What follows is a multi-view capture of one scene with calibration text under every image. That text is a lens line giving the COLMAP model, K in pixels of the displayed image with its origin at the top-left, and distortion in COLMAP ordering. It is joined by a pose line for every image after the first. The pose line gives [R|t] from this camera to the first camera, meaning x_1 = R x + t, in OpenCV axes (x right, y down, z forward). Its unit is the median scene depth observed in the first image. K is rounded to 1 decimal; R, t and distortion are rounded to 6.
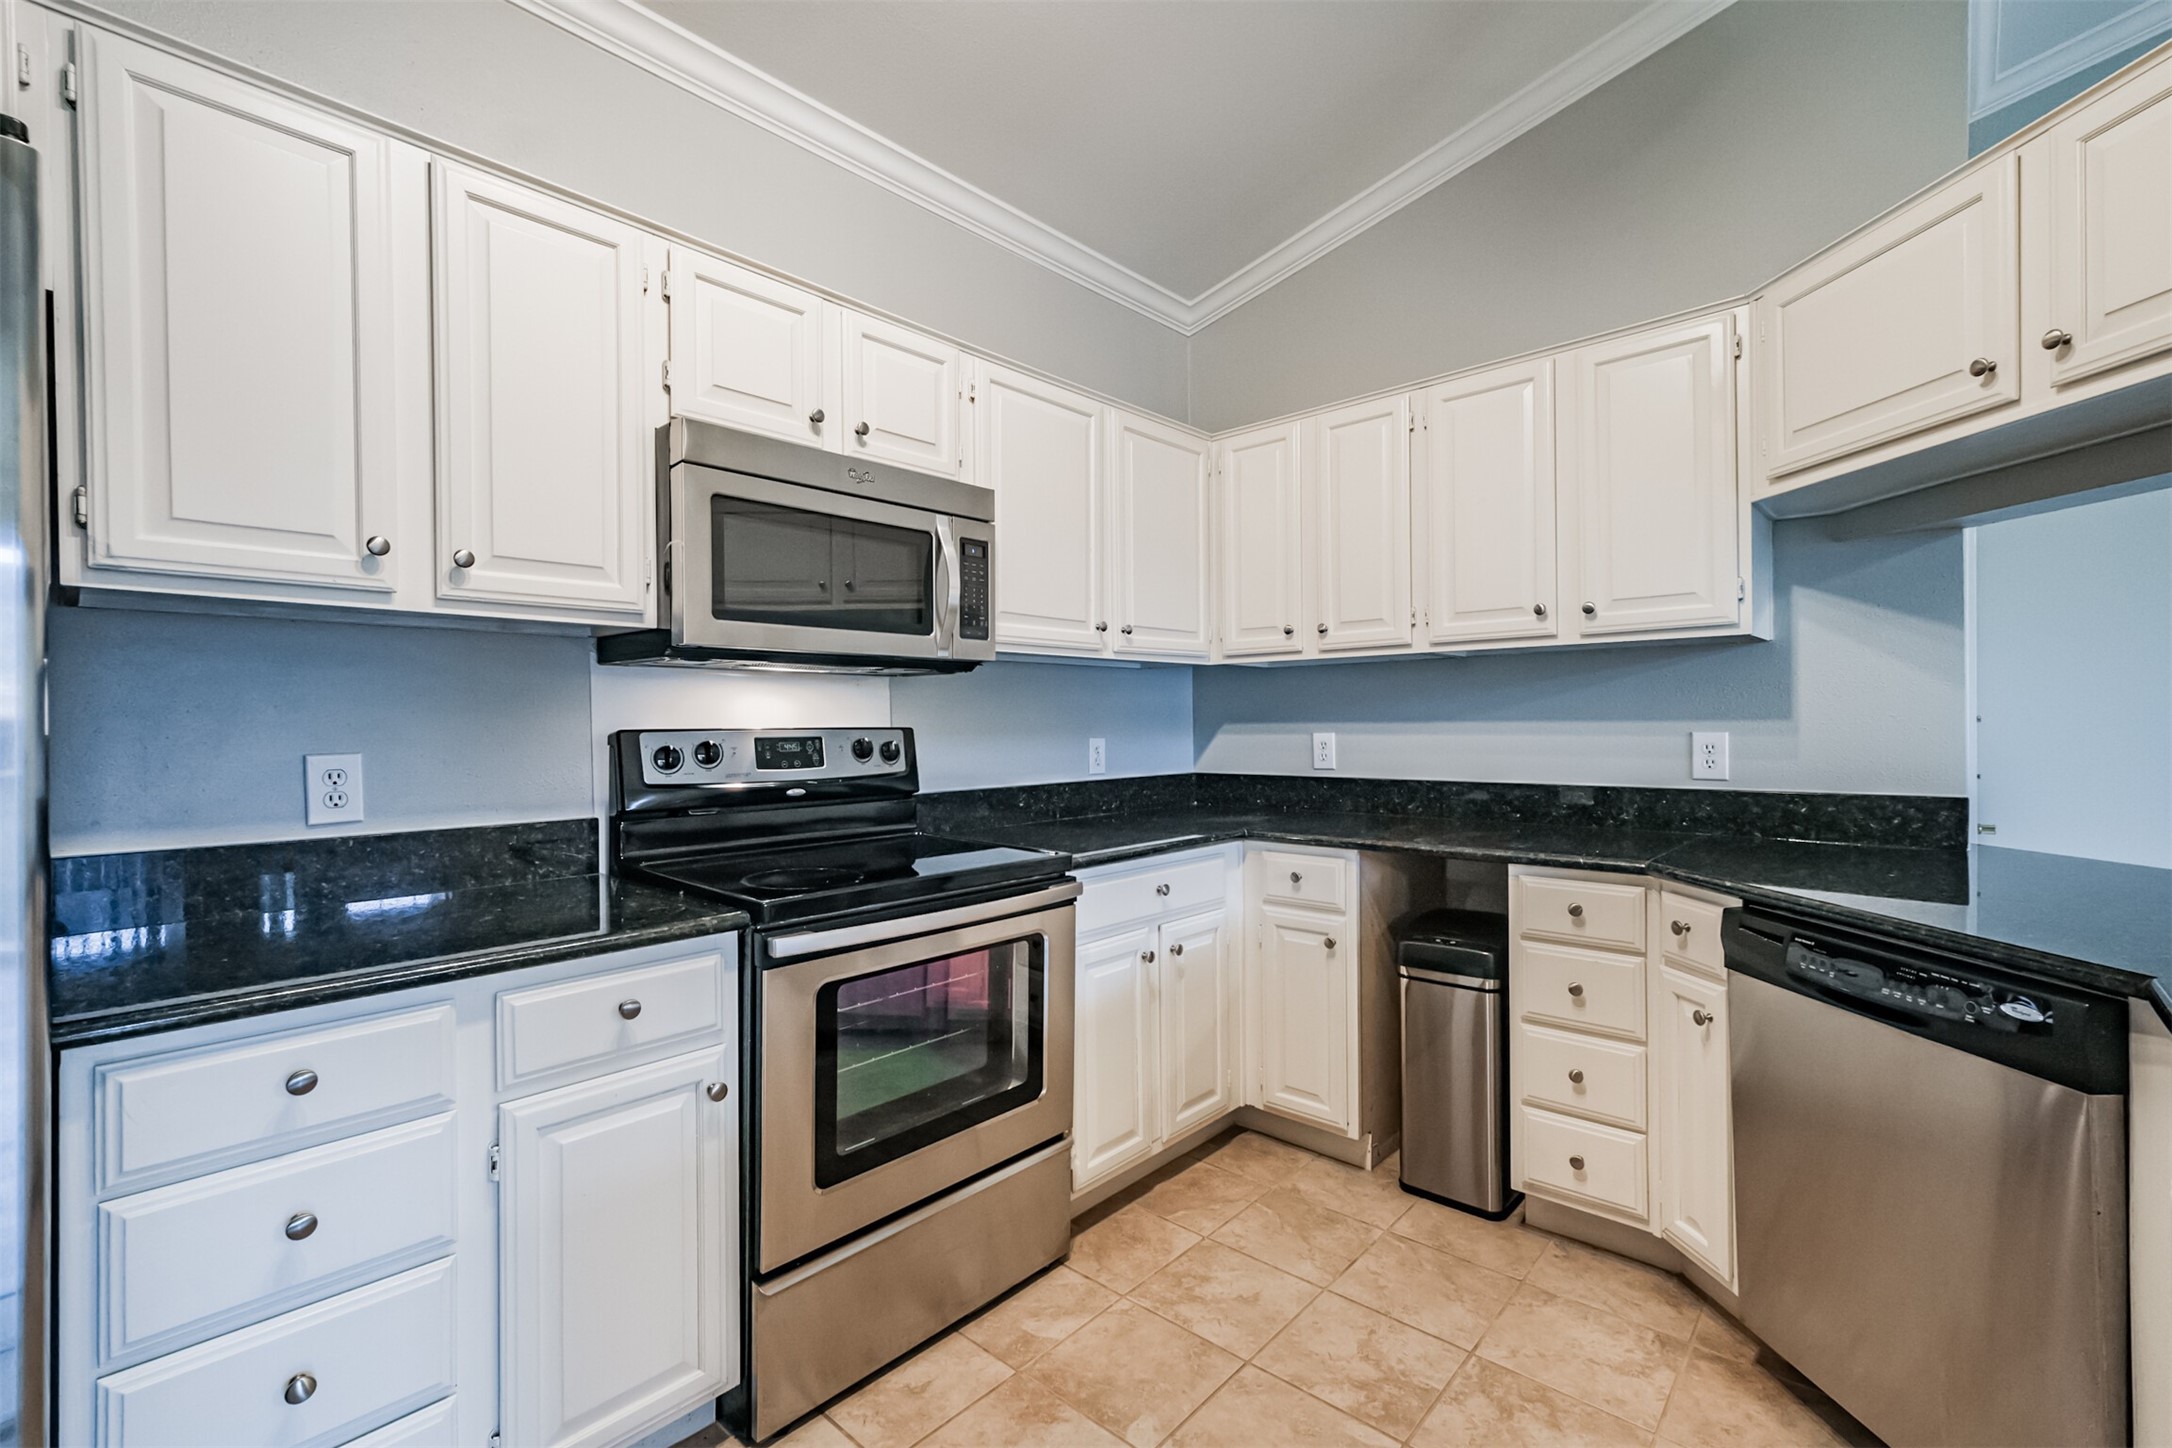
lens RADIAL K [[938.5, 0, 1086.7], [0, 938.5, 723.5], [0, 0, 1]] dist [0.006858, -0.002570]
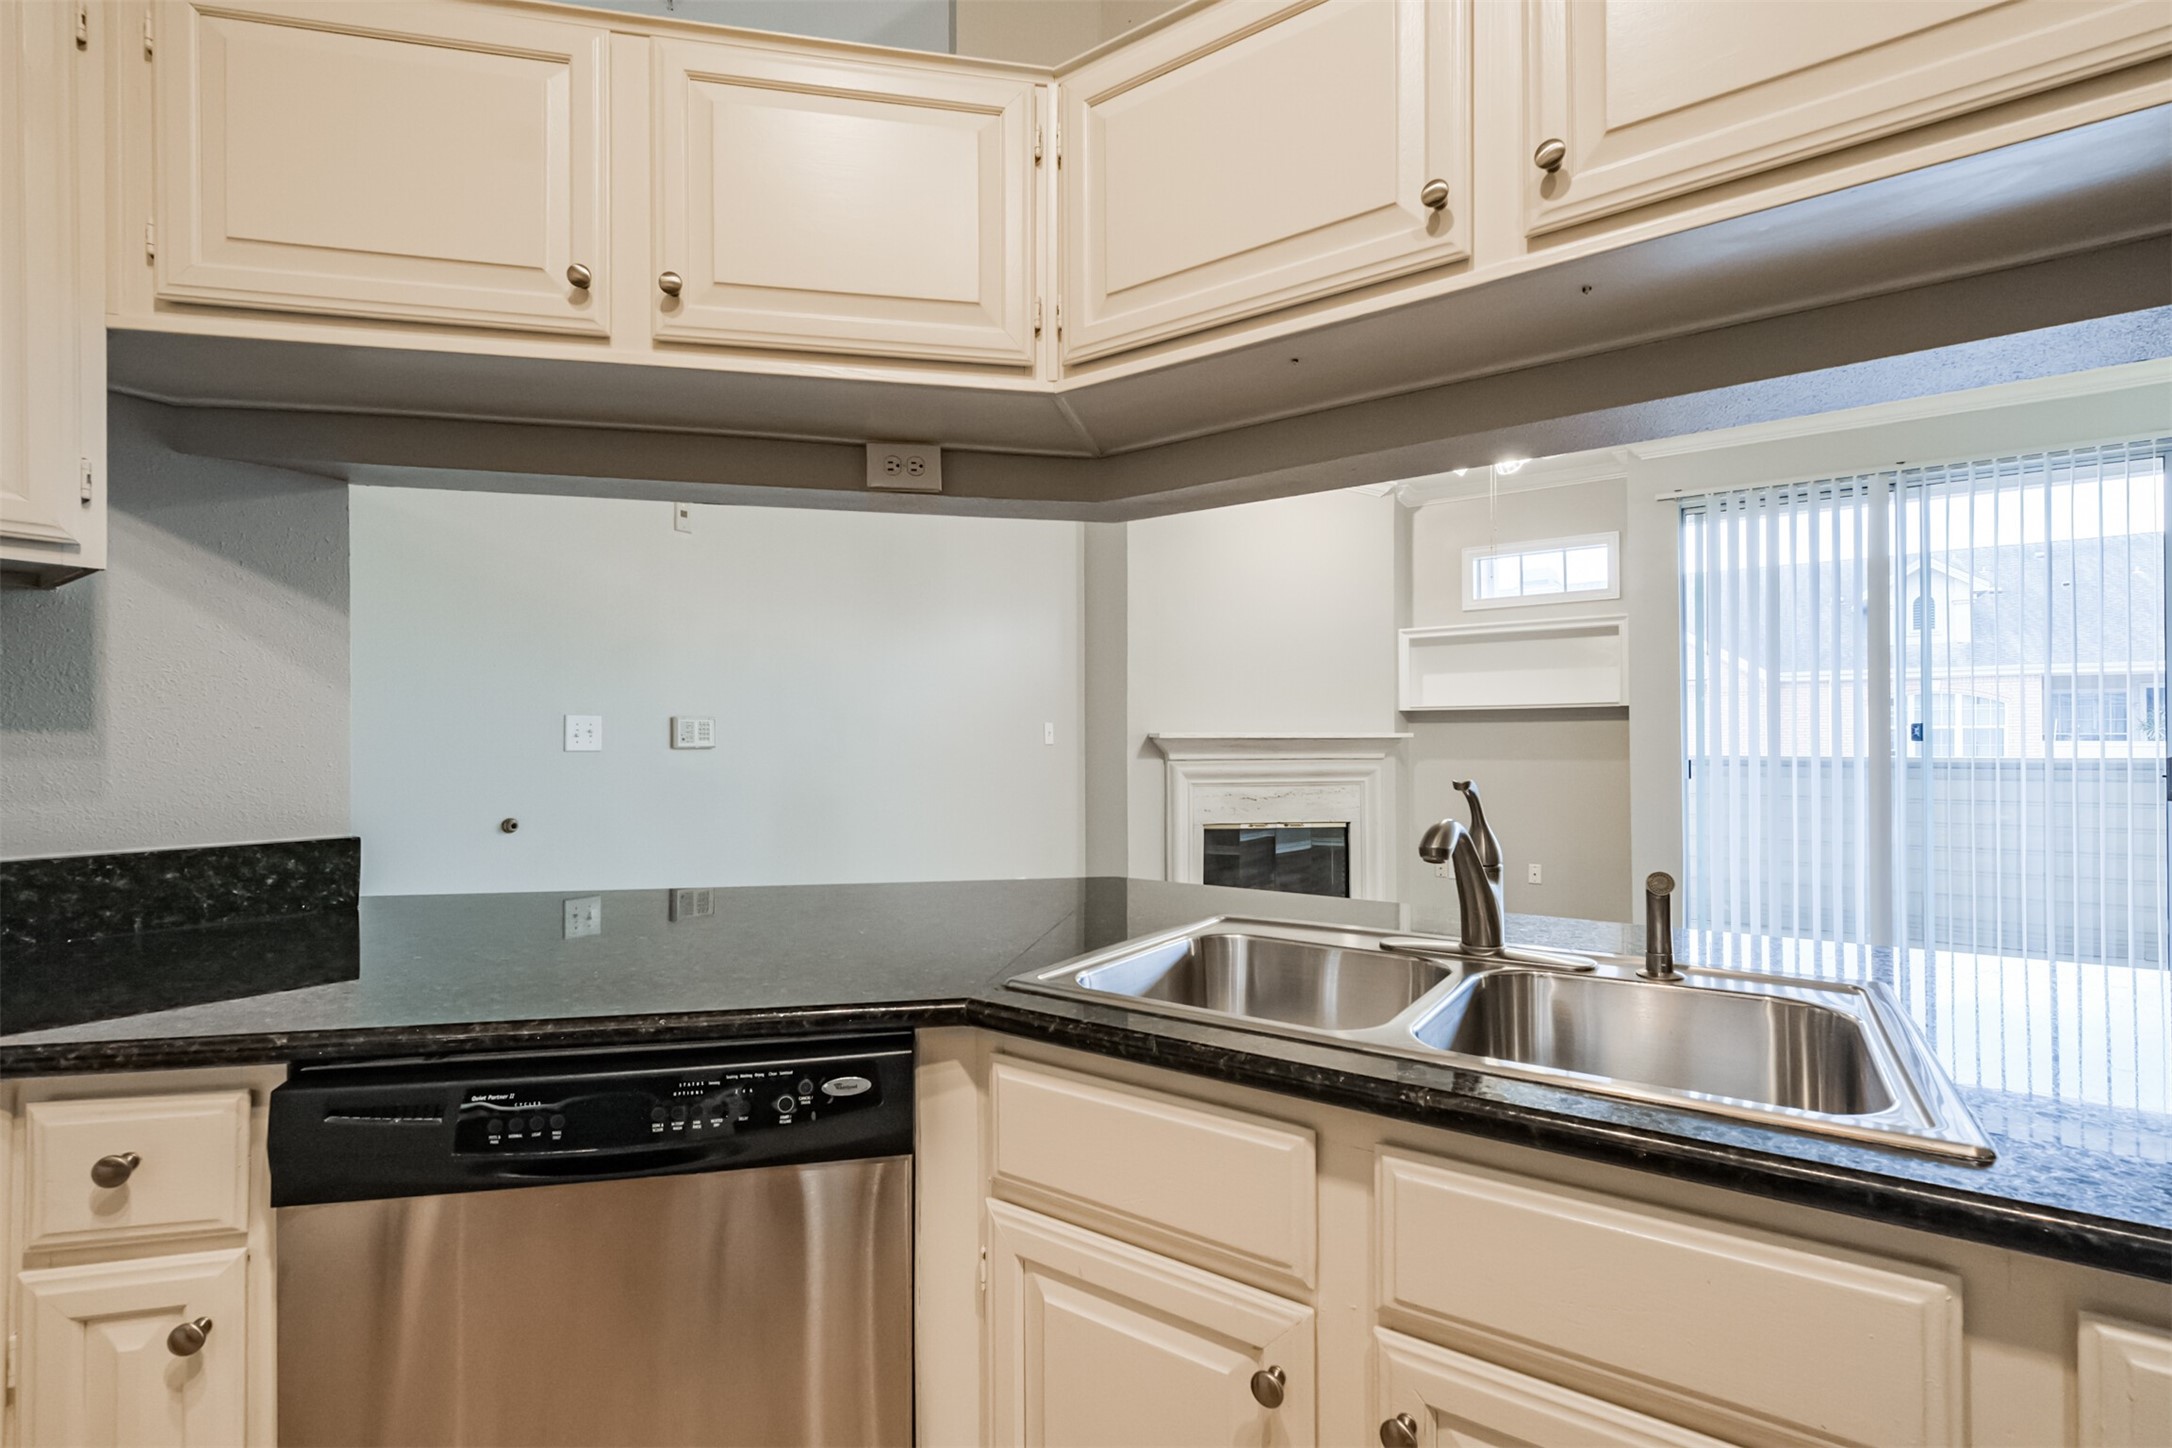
lens RADIAL K [[979.5, 0, 1079.2], [0, 979.5, 734.1], [0, 0, 1]] dist [0.003531, 0.000679]
pose [[-0.134690, 0.018301, 0.990719, 0.069764], [0.003595, 0.999832, -0.017981, 0.011540], [-0.990881, 0.001140, -0.134733, 0.503754]]
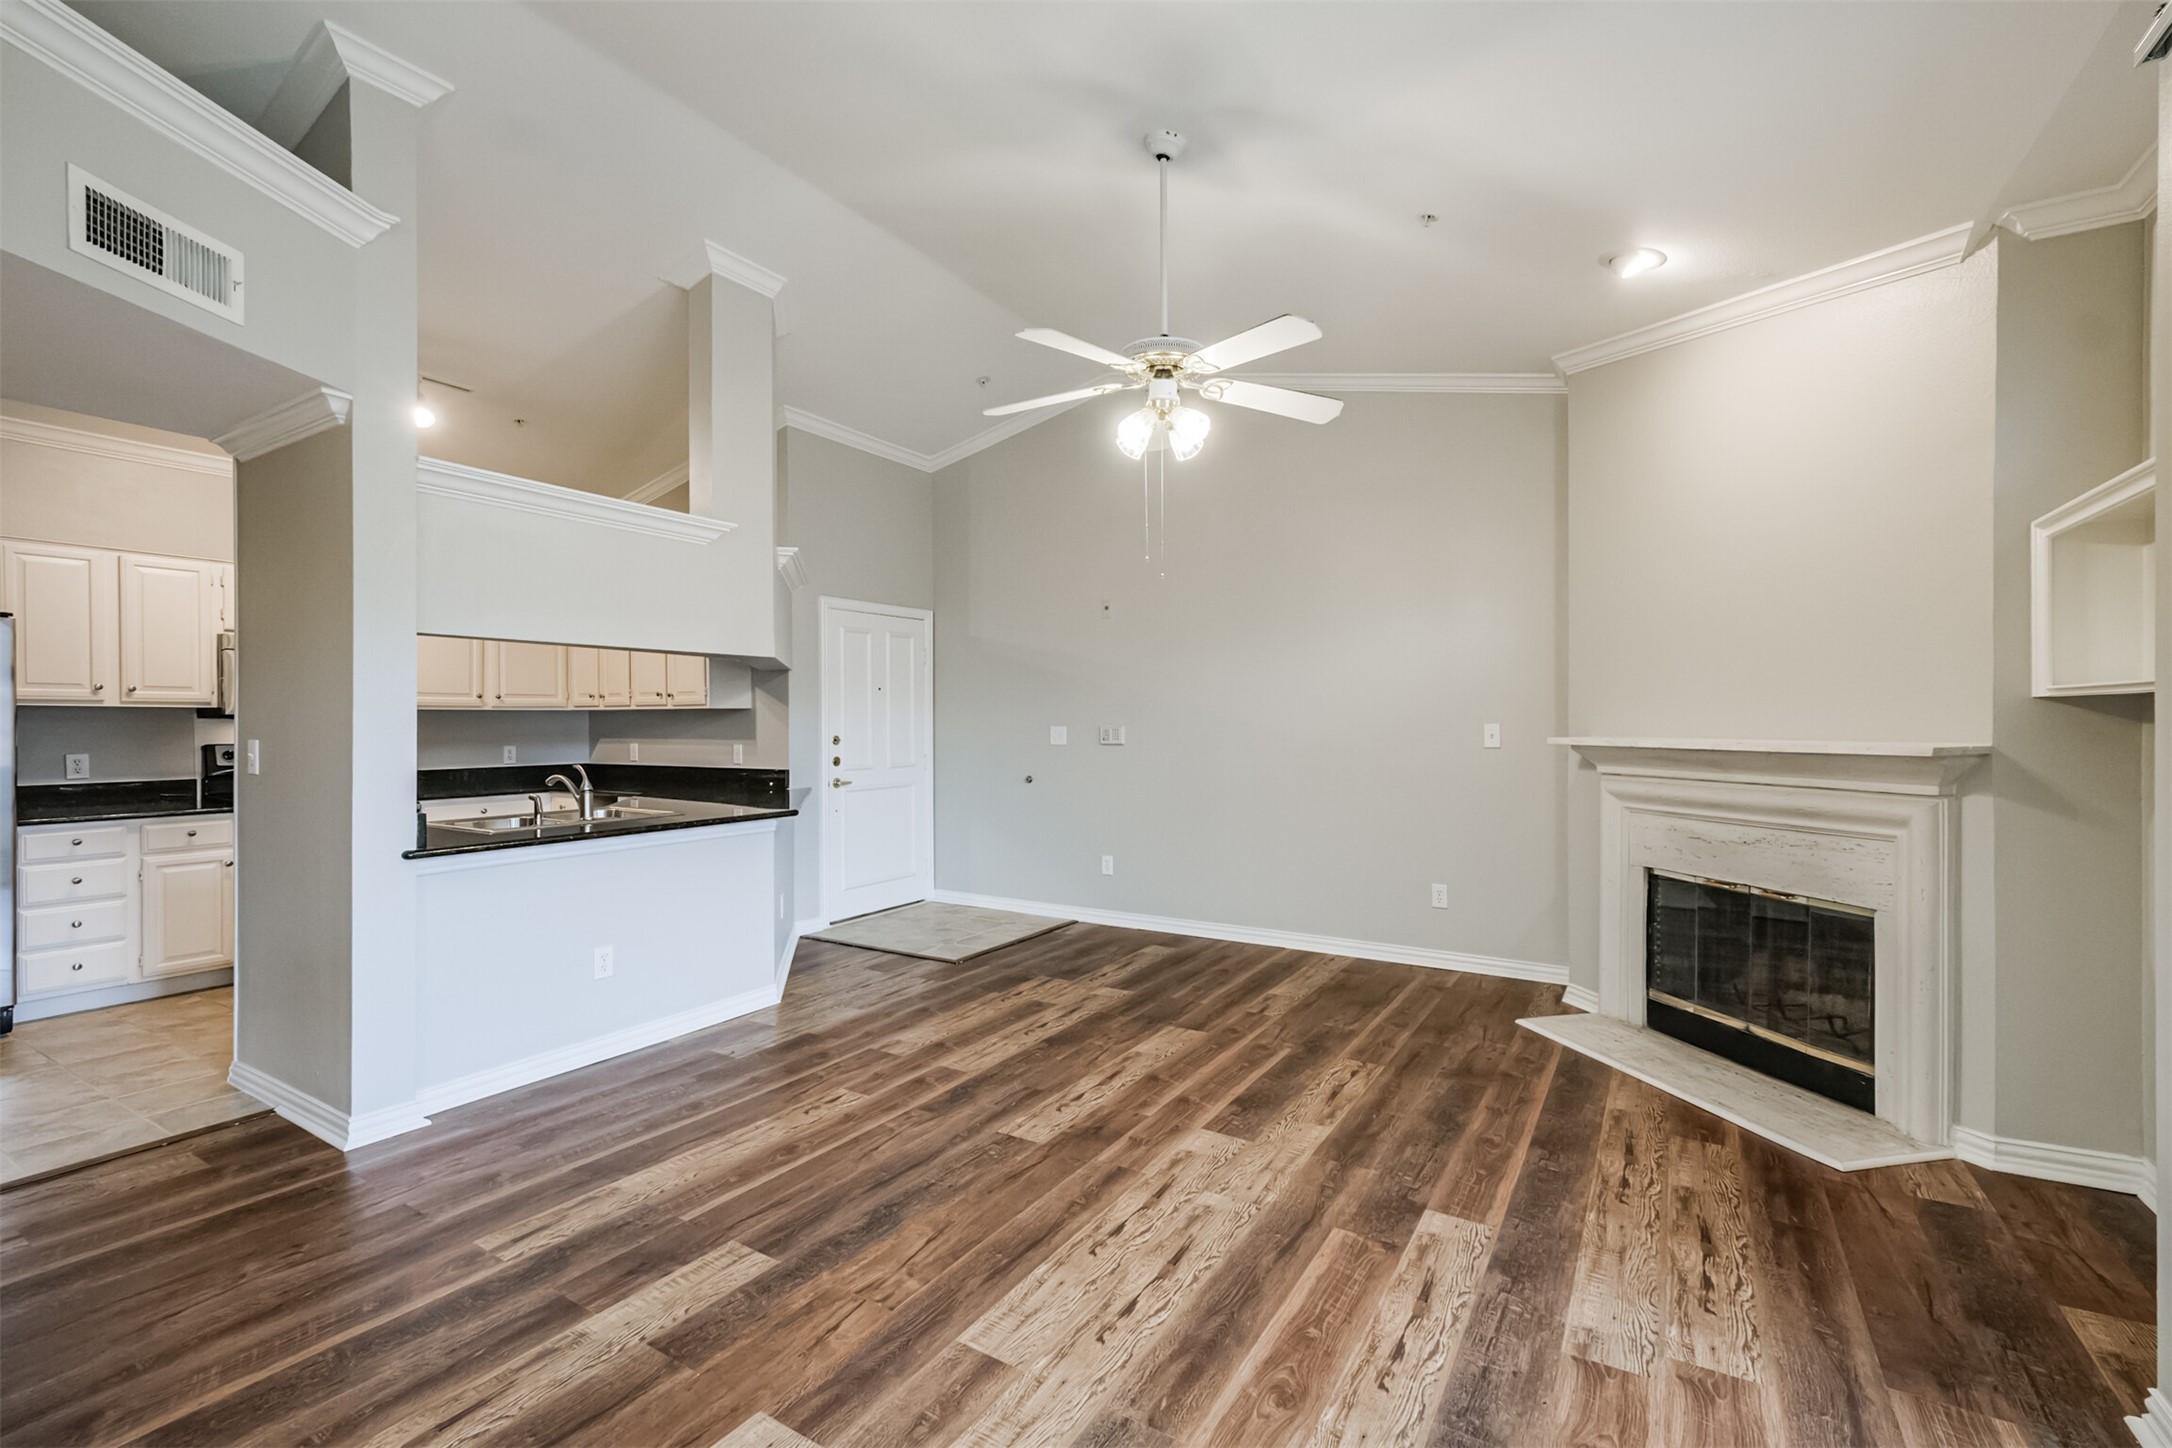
lens RADIAL K [[938.5, 0, 1085.0], [0, 938.5, 726.5], [0, 0, 1]] dist [0.006858, -0.002570]
pose [[0.984197, 0.005188, 0.176999, 1.235284], [-0.005951, 0.999975, 0.003780, -0.057986], [-0.176975, -0.004773, 0.984204, -1.715214]]
